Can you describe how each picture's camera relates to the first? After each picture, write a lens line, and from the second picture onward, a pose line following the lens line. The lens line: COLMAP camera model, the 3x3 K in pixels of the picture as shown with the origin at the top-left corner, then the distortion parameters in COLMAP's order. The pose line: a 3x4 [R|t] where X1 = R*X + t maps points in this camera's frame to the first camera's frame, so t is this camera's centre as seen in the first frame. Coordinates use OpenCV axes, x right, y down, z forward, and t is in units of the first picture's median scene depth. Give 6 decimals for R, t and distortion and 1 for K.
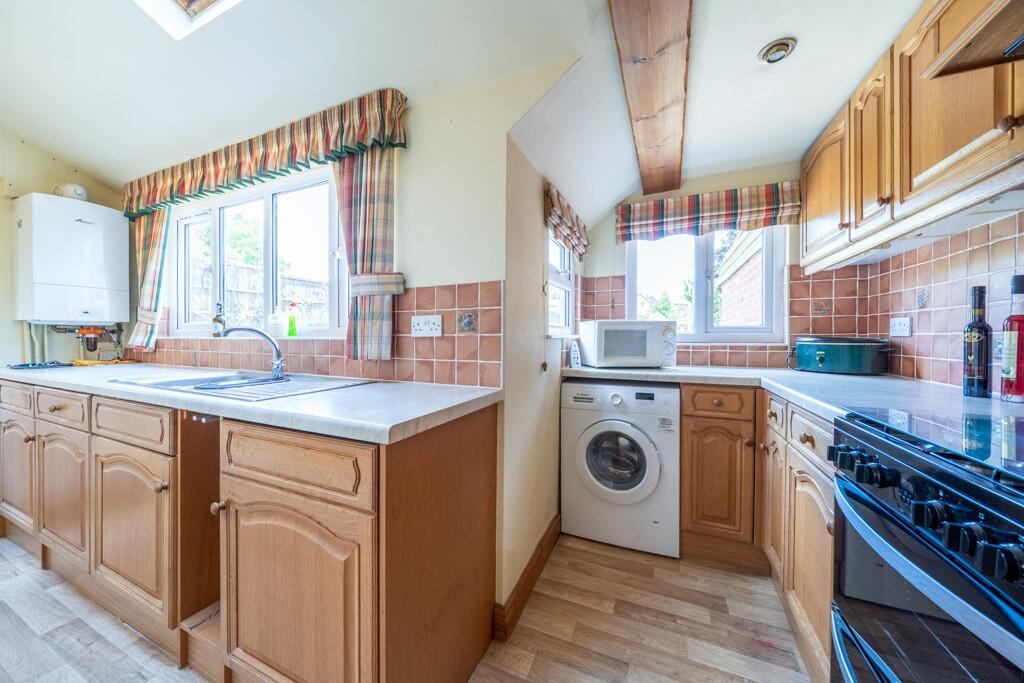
lens RADIAL K [[360.4, 0, 501.2], [0, 360.4, 340.1], [0, 0, 1]] dist [-0.002355, 0.000049]
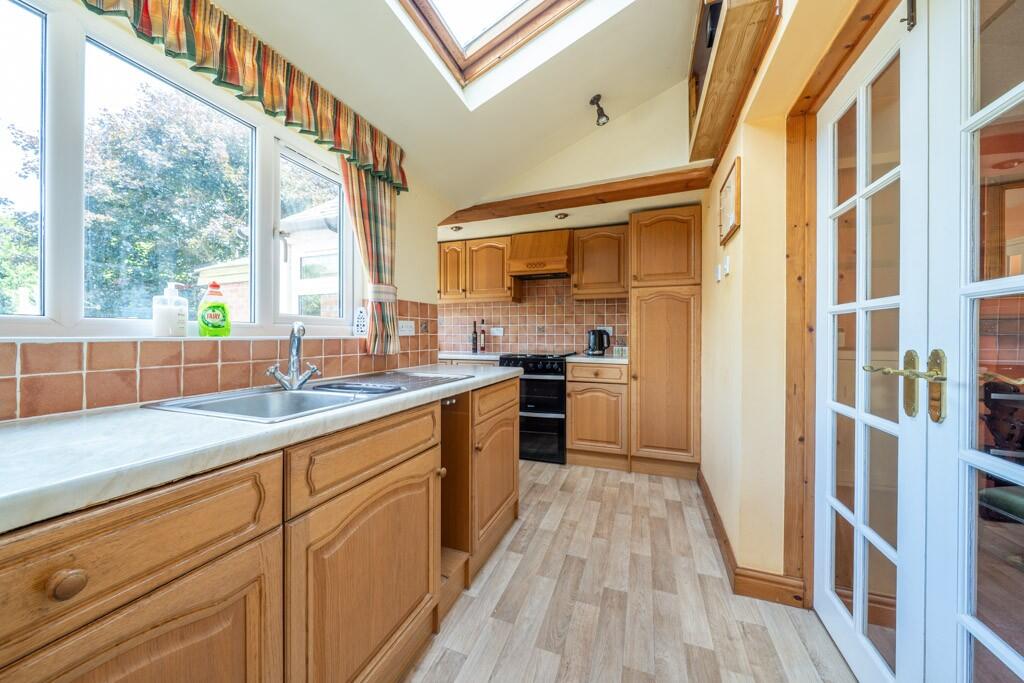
lens RADIAL K [[360.4, 0, 504.3], [0, 360.4, 337.3], [0, 0, 1]] dist [-0.002355, 0.000049]
pose [[-0.069216, -0.002279, 0.997599, -1.703552], [0.025434, 0.999668, 0.004049, 0.001061], [-0.997277, 0.025653, -0.069135, 0.741557]]
